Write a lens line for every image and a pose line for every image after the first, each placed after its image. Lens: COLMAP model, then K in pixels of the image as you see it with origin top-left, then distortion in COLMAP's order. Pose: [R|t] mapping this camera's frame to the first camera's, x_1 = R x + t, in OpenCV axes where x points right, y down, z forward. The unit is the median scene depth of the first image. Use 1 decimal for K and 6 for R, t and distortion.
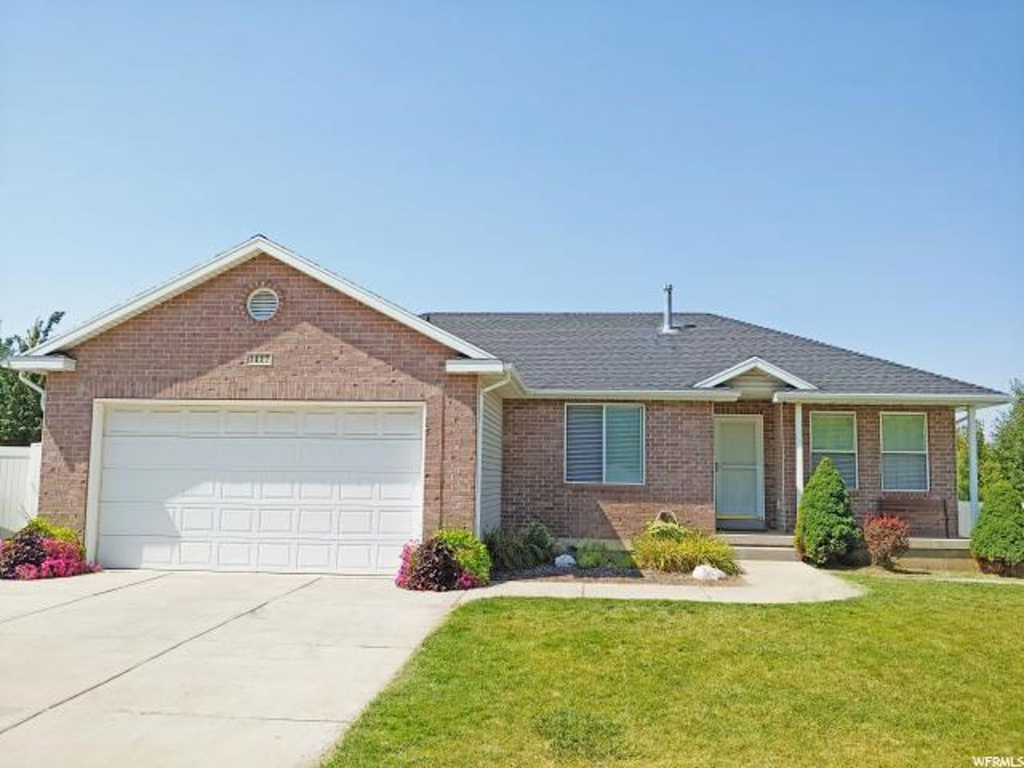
lens RADIAL K [[901.0, 0, 513.7], [0, 901.0, 383.3], [0, 0, 1]] dist [0.032276, -0.090668]
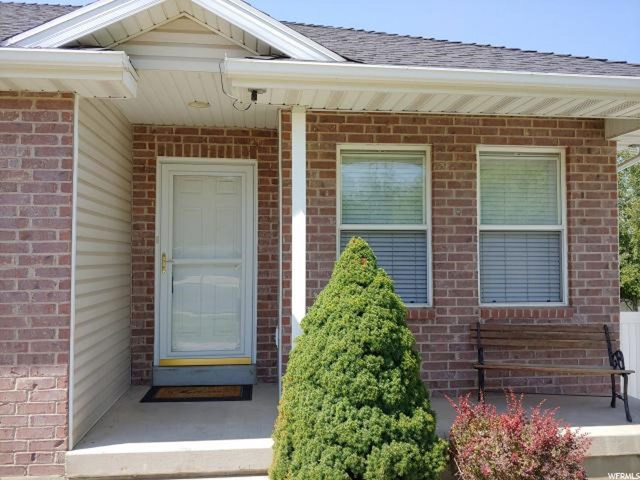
lens RADIAL K [[563.1, 0, 318.3], [0, 563.1, 239.5], [0, 0, 1]] dist [0.032276, -0.090668]
pose [[0.981737, -0.012019, 0.189861, 0.267163], [-0.002119, 0.997250, 0.074087, 0.060719], [-0.190229, -0.073137, 0.979012, 0.725638]]
